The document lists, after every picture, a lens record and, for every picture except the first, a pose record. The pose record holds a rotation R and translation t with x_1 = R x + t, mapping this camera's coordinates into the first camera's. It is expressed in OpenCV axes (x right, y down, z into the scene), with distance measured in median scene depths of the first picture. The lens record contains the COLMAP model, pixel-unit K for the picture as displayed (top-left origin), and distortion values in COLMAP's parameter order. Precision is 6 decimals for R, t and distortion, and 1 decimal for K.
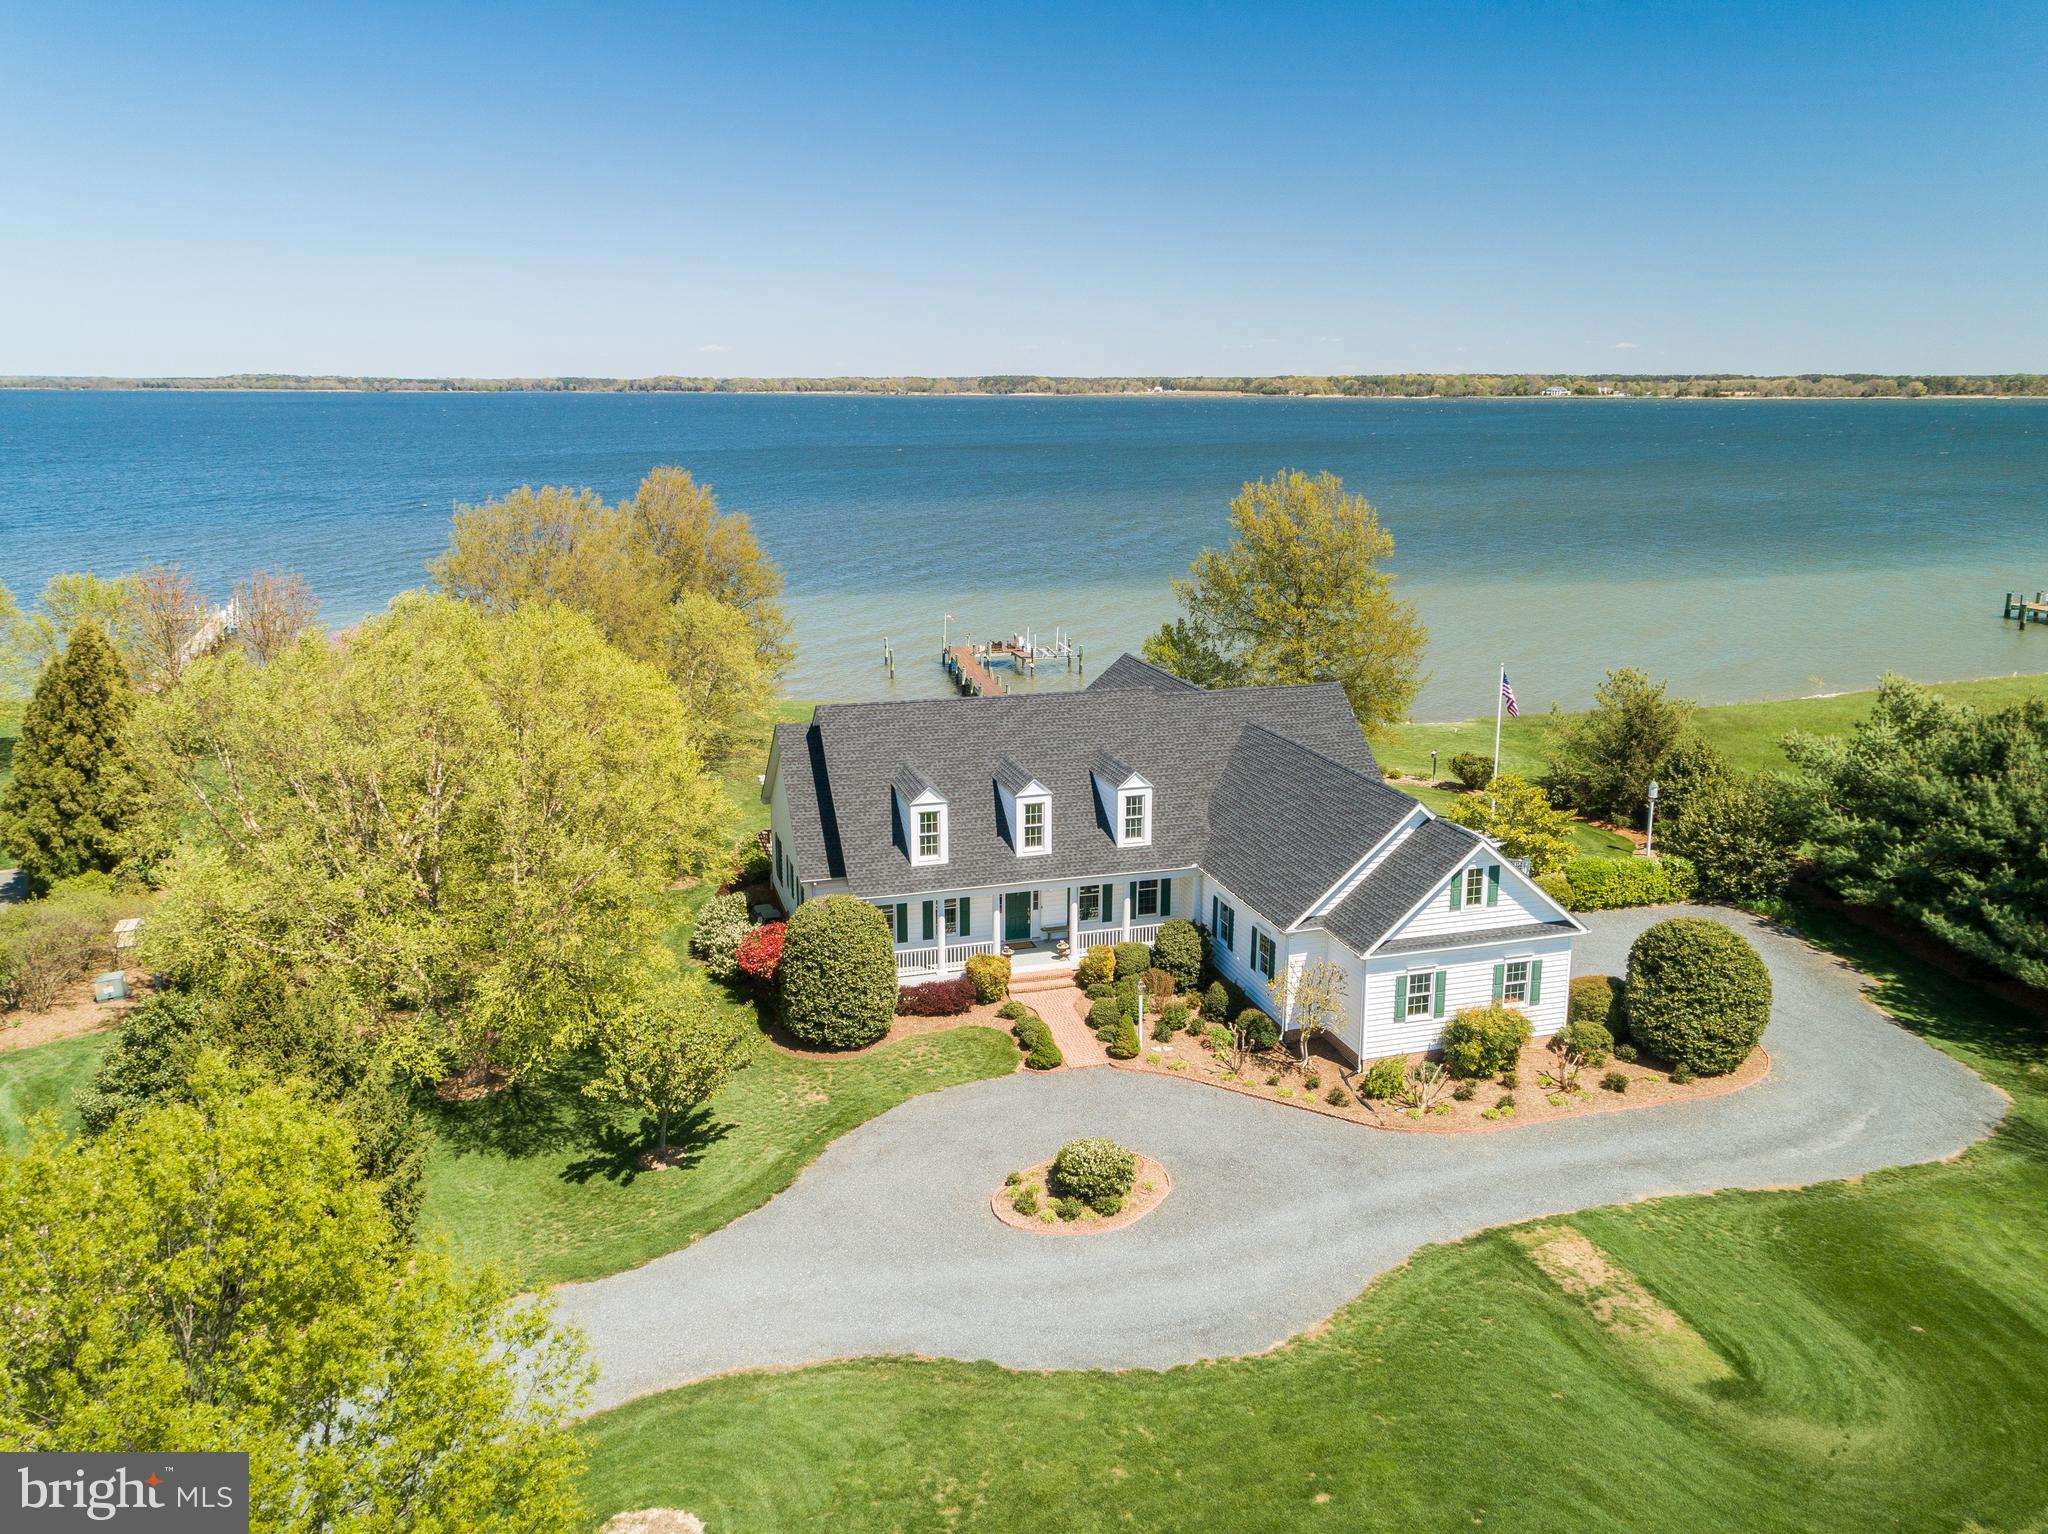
lens RADIAL K [[1508.5, 0, 1020.6], [0, 1508.5, 717.0], [0, 0, 1]] dist [0.032392, -0.001415]
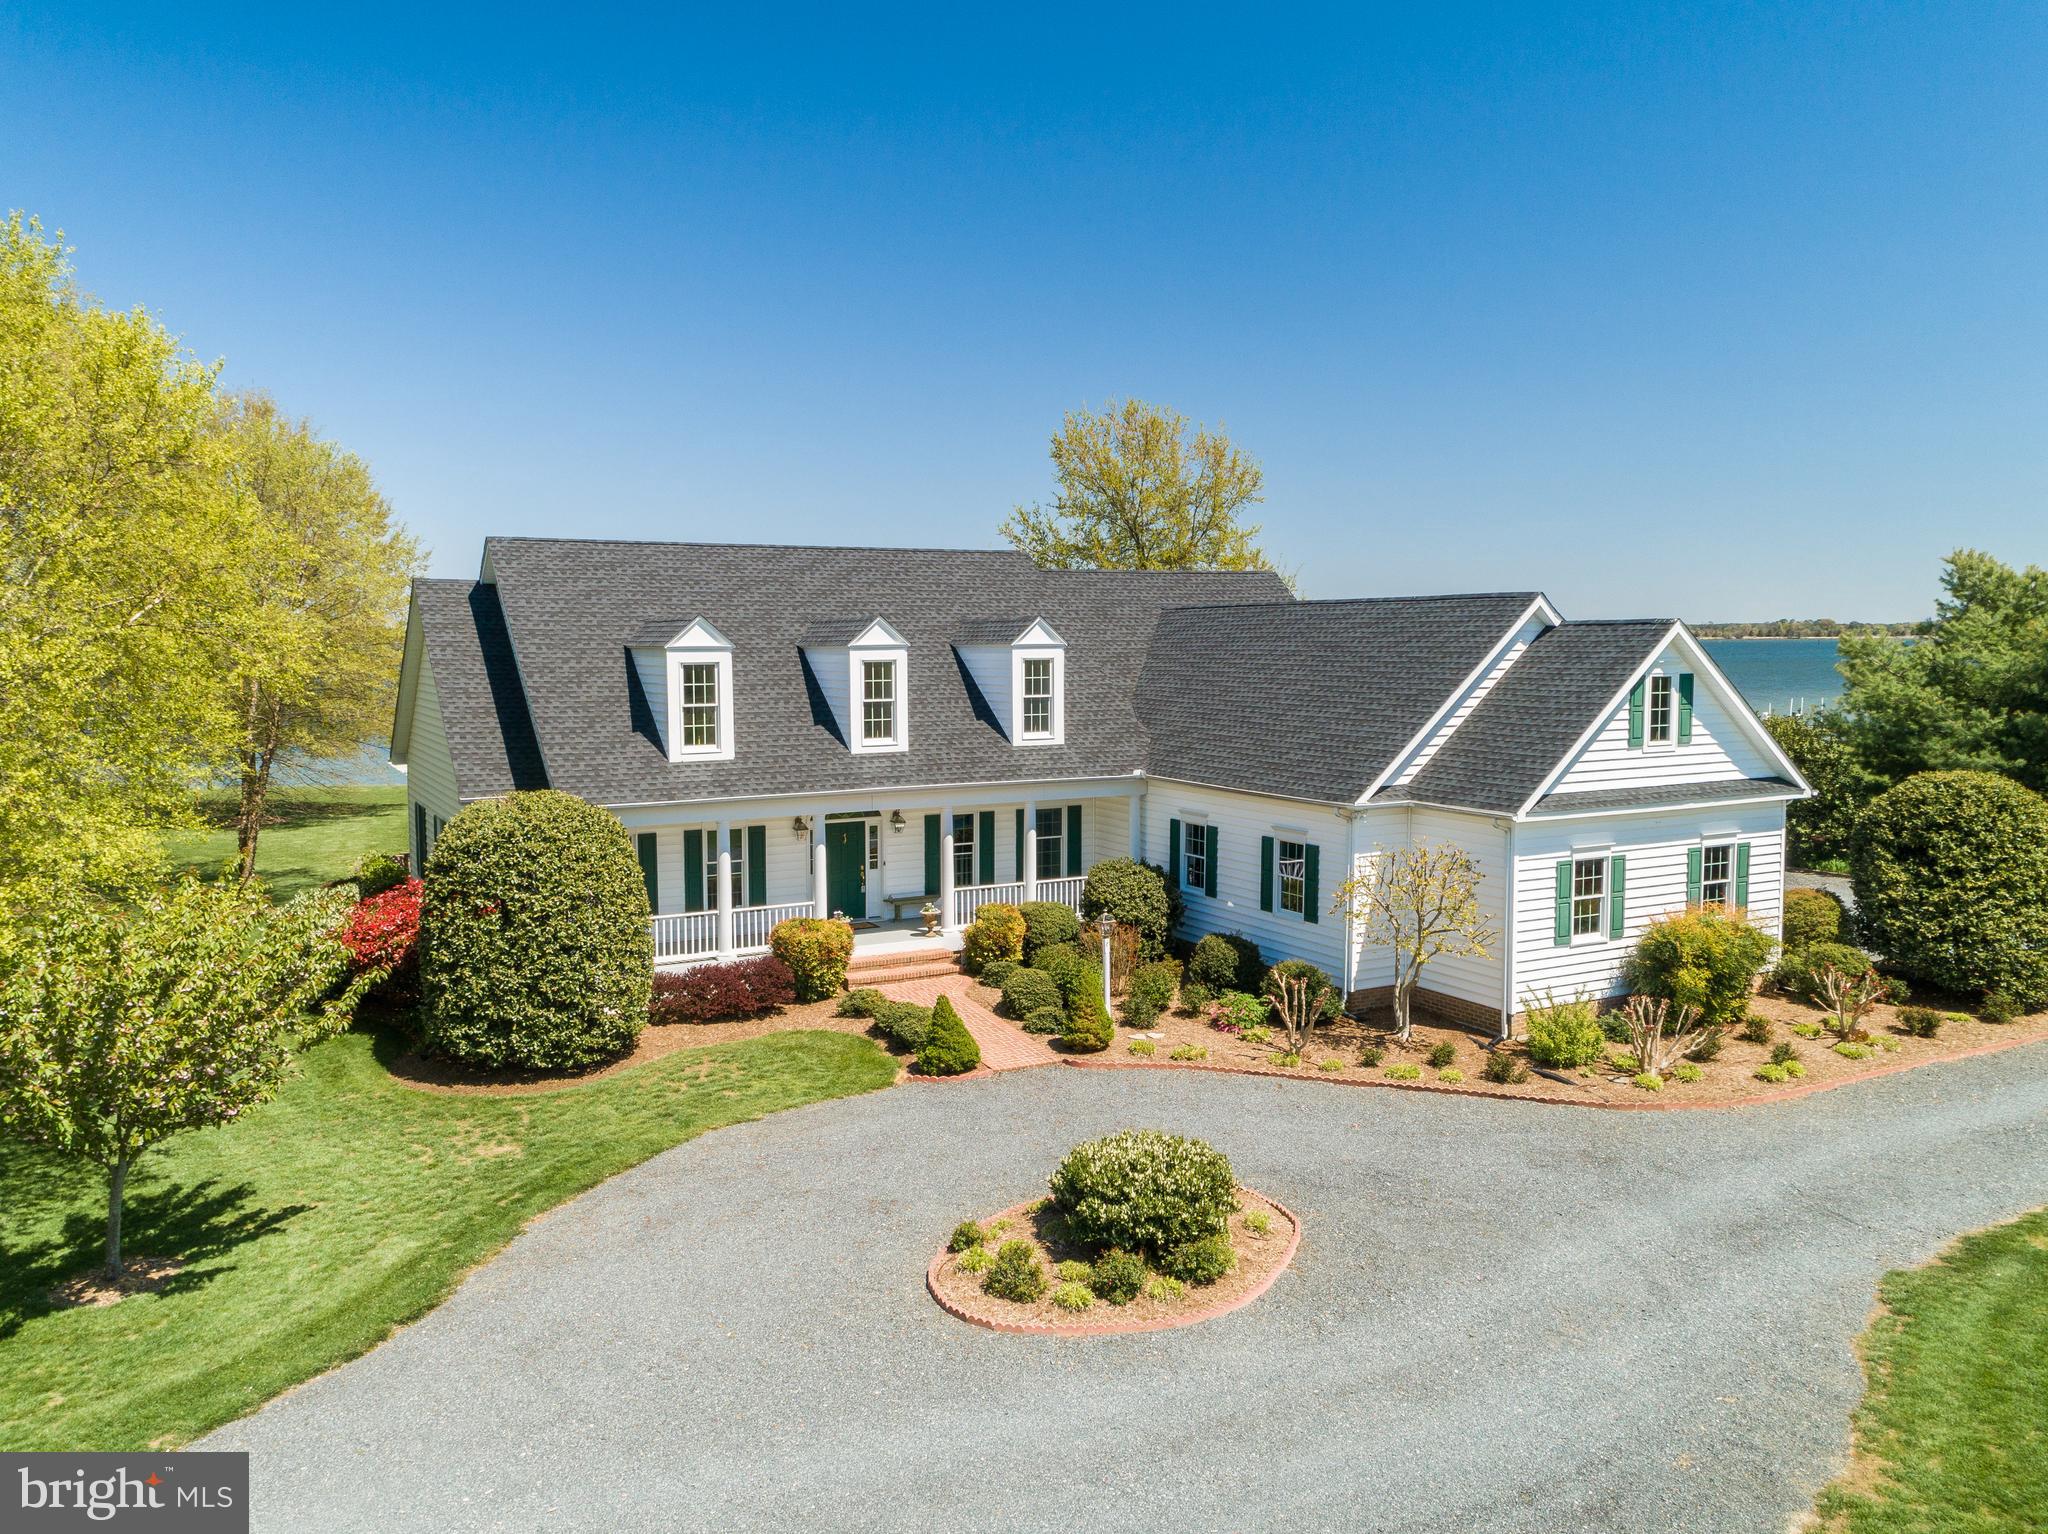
lens RADIAL K [[1531.1, 0, 1024.0], [0, 1531.1, 767.0], [0, 0, 1]] dist [0.029140, 0.001002]
pose [[0.977747, -0.021934, 0.208637, -0.067316], [0.046474, 0.992456, -0.113455, 0.185288], [-0.204574, 0.120626, 0.971390, 0.453535]]
